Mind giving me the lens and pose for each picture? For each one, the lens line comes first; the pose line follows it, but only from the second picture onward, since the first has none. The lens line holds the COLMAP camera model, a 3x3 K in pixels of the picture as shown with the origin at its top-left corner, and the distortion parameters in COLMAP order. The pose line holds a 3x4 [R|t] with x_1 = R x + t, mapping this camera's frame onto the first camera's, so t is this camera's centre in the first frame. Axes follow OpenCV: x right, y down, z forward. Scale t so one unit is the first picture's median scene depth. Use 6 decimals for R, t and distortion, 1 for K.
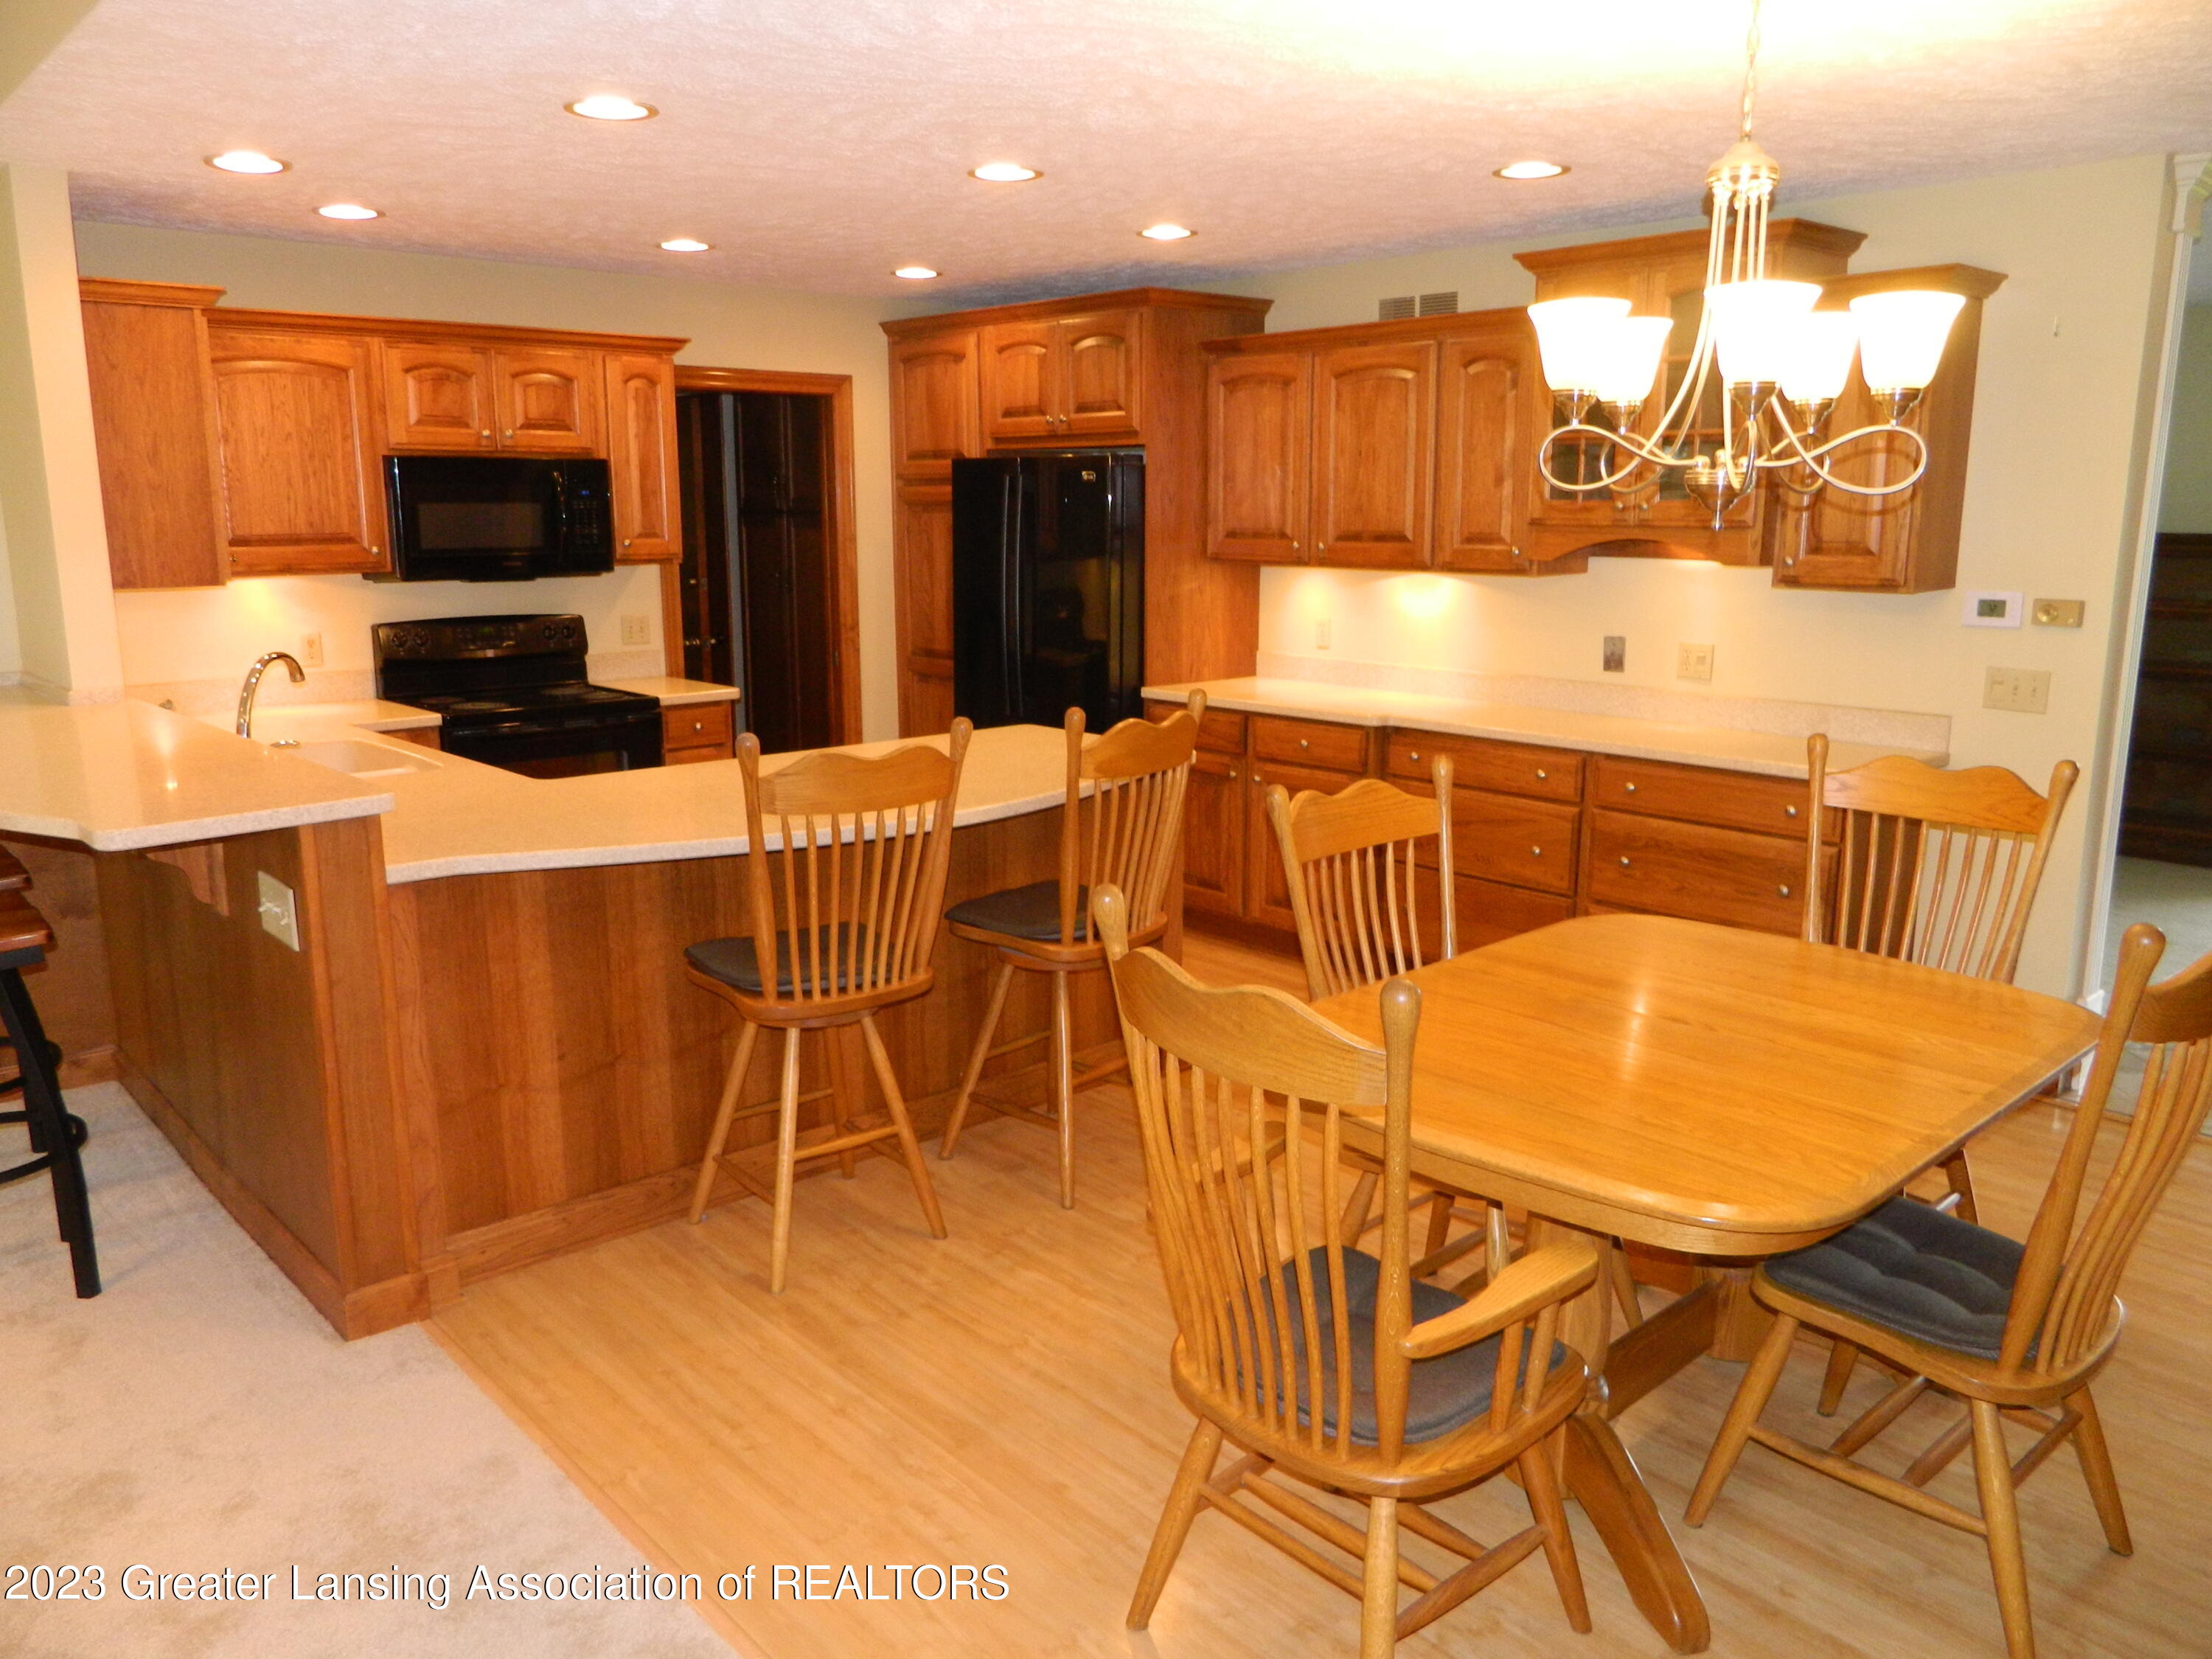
lens RADIAL K [[1645.8, 0, 1102.9], [0, 1645.8, 832.1], [0, 0, 1]] dist [0.008699, 0.005967]
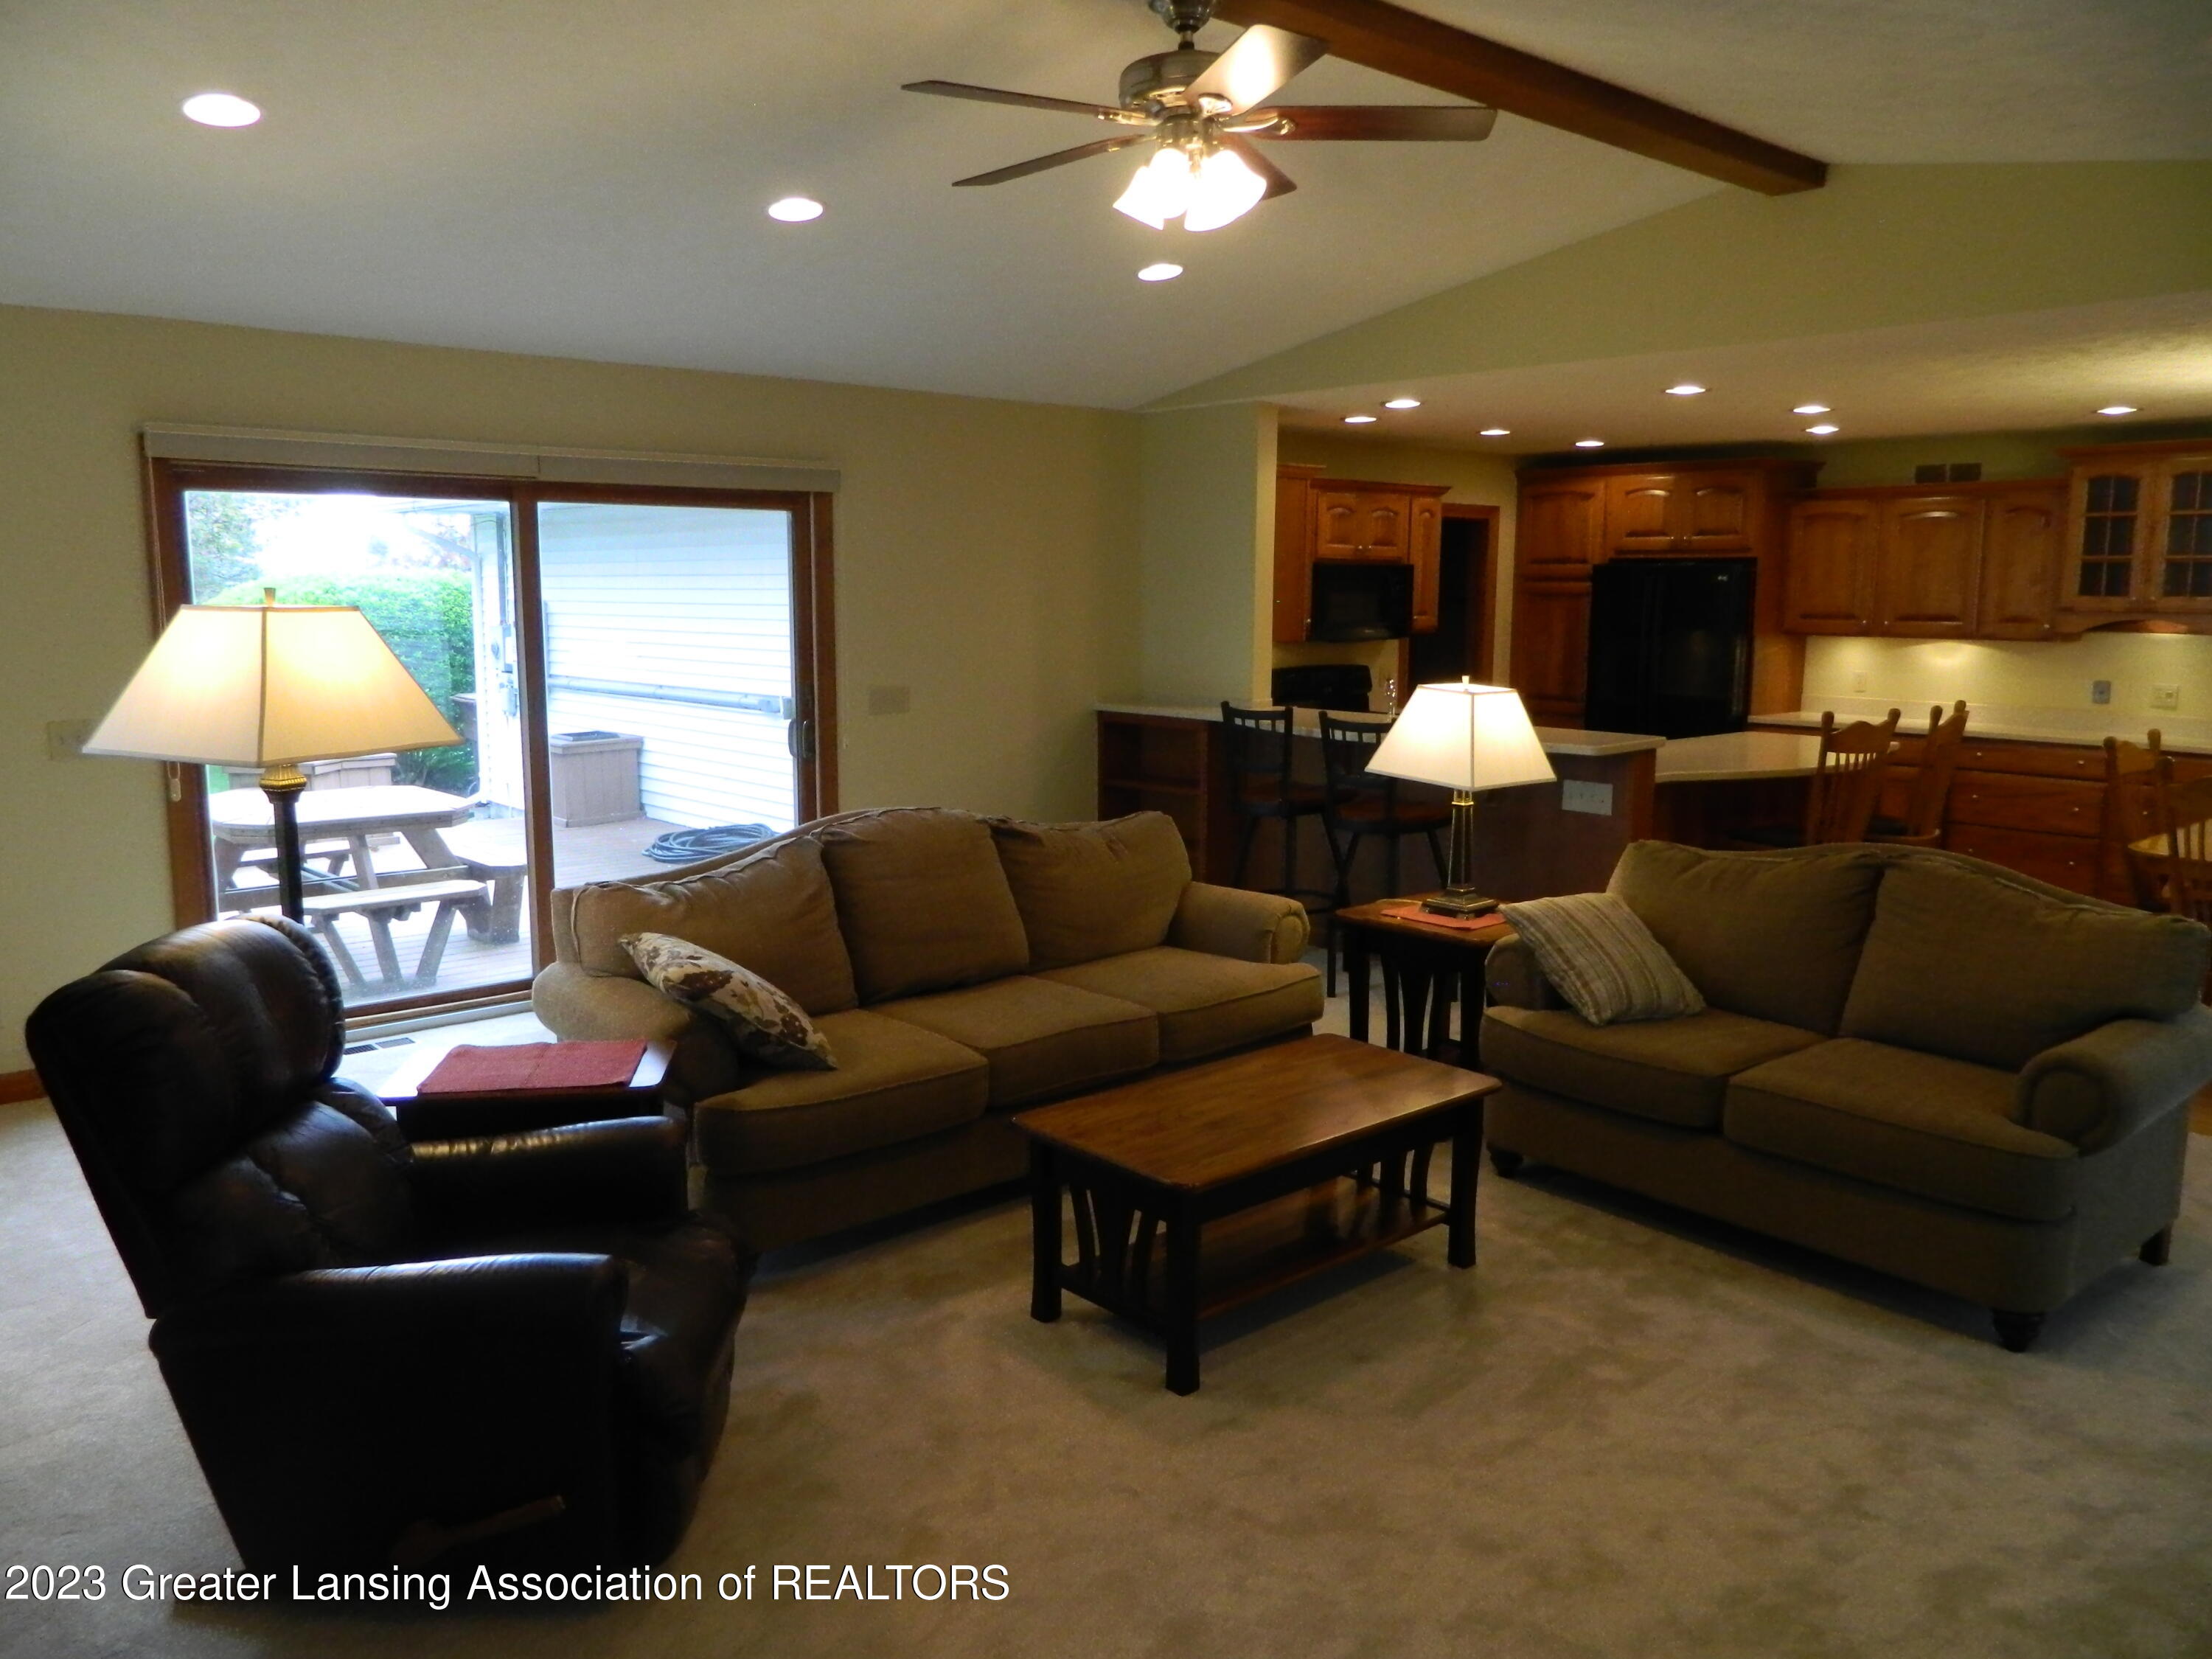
lens RADIAL K [[1645.8, 0, 1113.1], [0, 1645.8, 812.6], [0, 0, 1]] dist [0.008699, 0.005967]
pose [[0.999809, 0.012419, -0.015068, -0.599129], [-0.013345, 0.997923, -0.063028, 0.116789], [0.014254, 0.063217, 0.997898, -0.575229]]
